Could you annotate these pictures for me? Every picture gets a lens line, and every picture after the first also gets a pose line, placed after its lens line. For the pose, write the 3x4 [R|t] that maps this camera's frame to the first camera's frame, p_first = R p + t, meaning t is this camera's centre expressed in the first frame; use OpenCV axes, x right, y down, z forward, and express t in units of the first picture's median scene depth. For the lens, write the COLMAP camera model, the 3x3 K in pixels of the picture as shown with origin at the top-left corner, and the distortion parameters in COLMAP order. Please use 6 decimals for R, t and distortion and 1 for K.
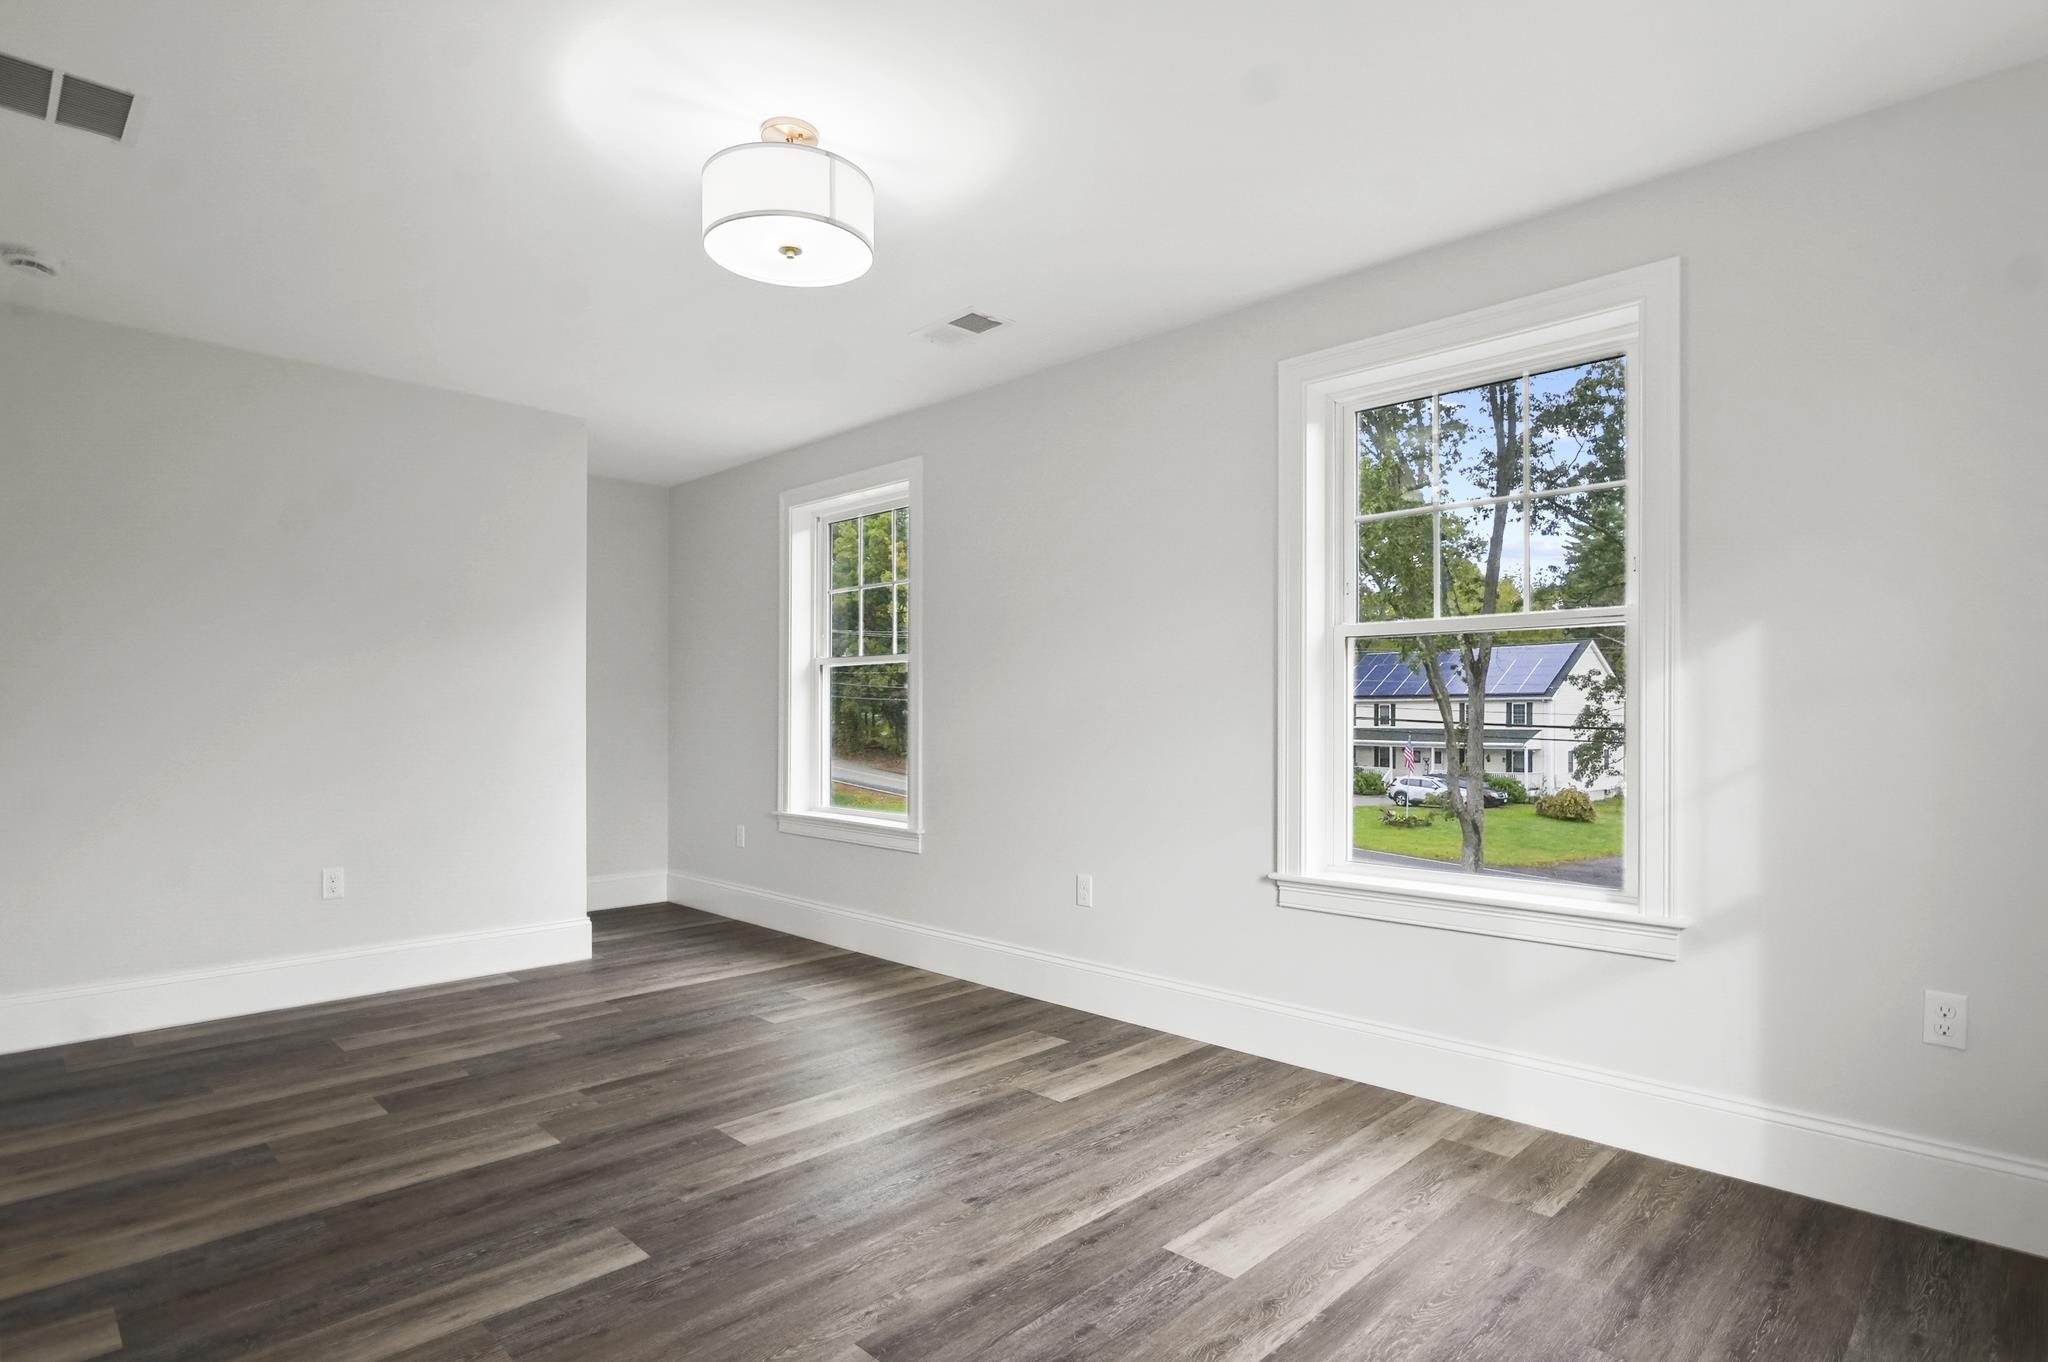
lens RADIAL K [[1034.2, 0, 1023.0], [0, 1034.2, 715.6], [0, 0, 1]] dist [0.001899, 0.000478]
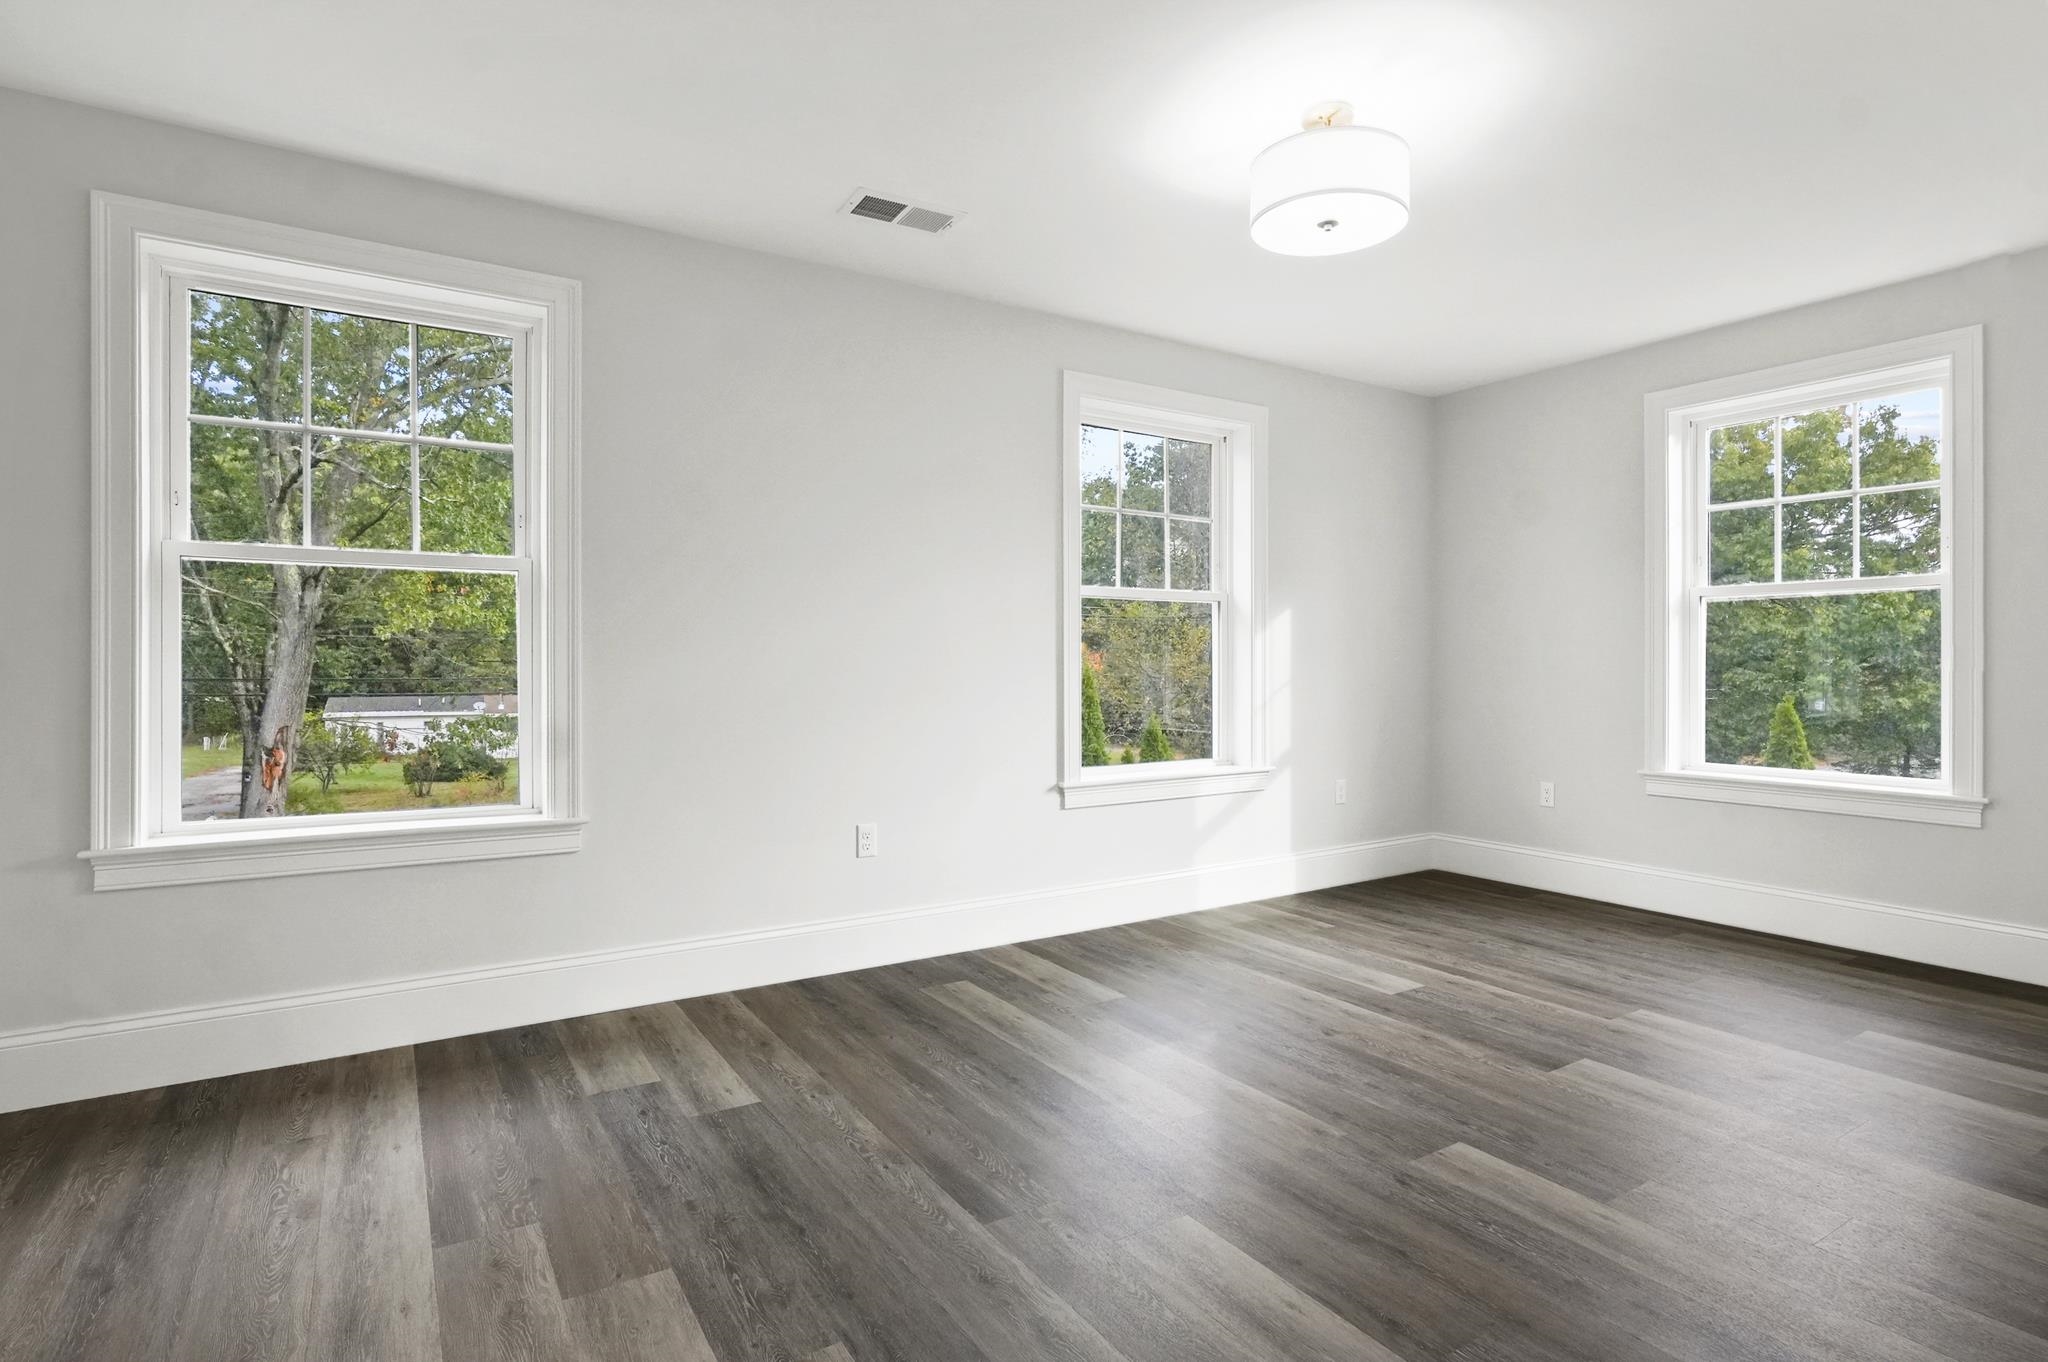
lens RADIAL K [[1046.4, 0, 1024.0], [0, 1046.4, 681.0], [0, 0, 1]] dist [-0.000898, 0.000347]
pose [[0.211027, -0.008561, 0.977443, -0.988106], [-0.005315, 0.999937, 0.009905, 0.019203], [-0.977466, -0.007286, 0.210968, 0.789576]]
